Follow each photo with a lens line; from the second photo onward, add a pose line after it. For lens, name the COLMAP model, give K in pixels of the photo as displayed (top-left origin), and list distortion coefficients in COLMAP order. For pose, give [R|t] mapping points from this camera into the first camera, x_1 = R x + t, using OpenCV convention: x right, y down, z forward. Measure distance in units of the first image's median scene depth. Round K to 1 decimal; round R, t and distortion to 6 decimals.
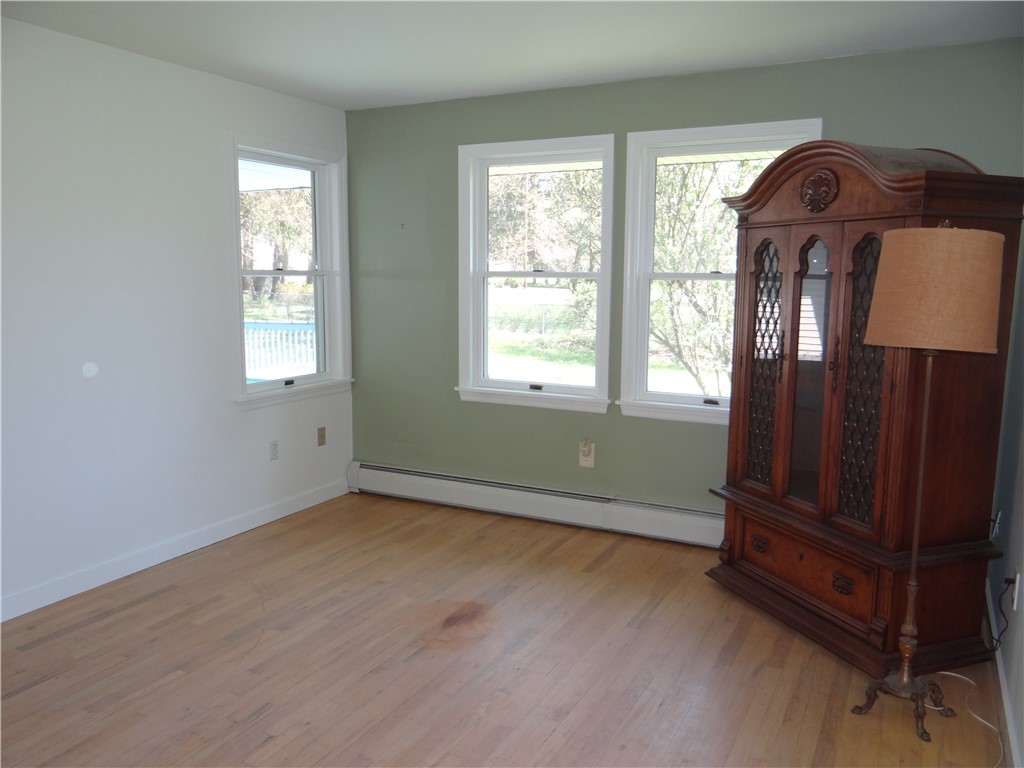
lens RADIAL K [[807.9, 0, 512.0], [0, 807.9, 384.0], [0, 0, 1]] dist [-0.000902, -0.001351]
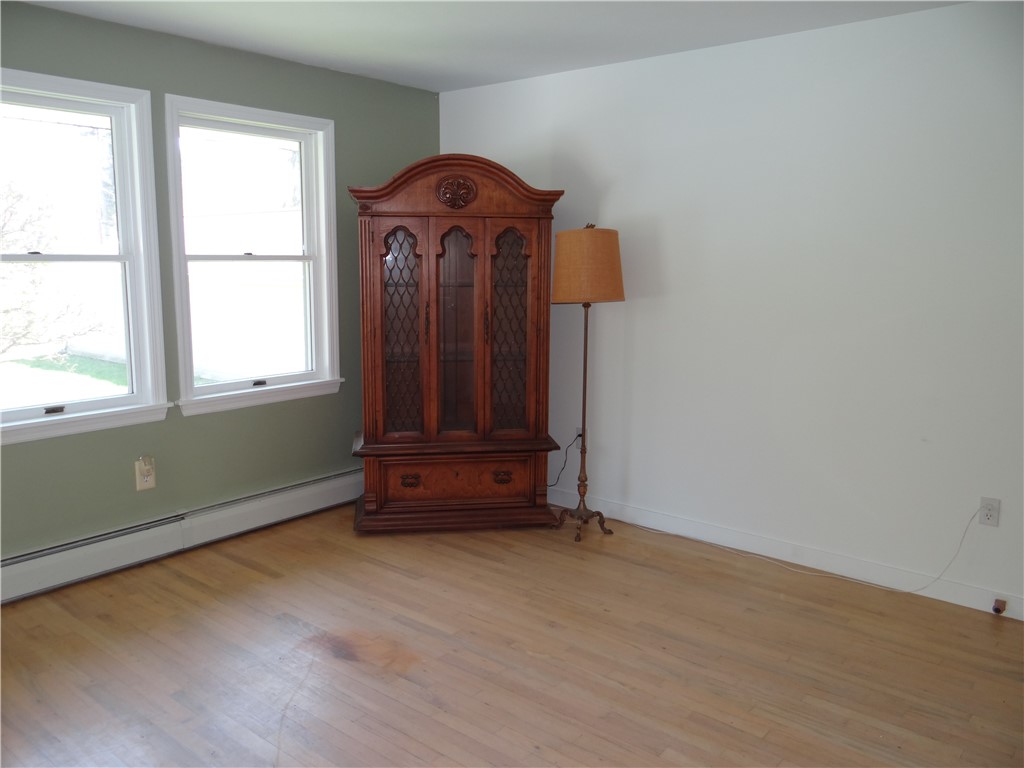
lens RADIAL K [[807.9, 0, 512.0], [0, 807.9, 384.0], [0, 0, 1]] dist [-0.000902, -0.001351]
pose [[0.212152, -0.160027, 0.964045, -0.809122], [0.130708, 0.982284, 0.134291, -0.087035], [-0.968456, 0.097518, 0.229310, 0.571515]]
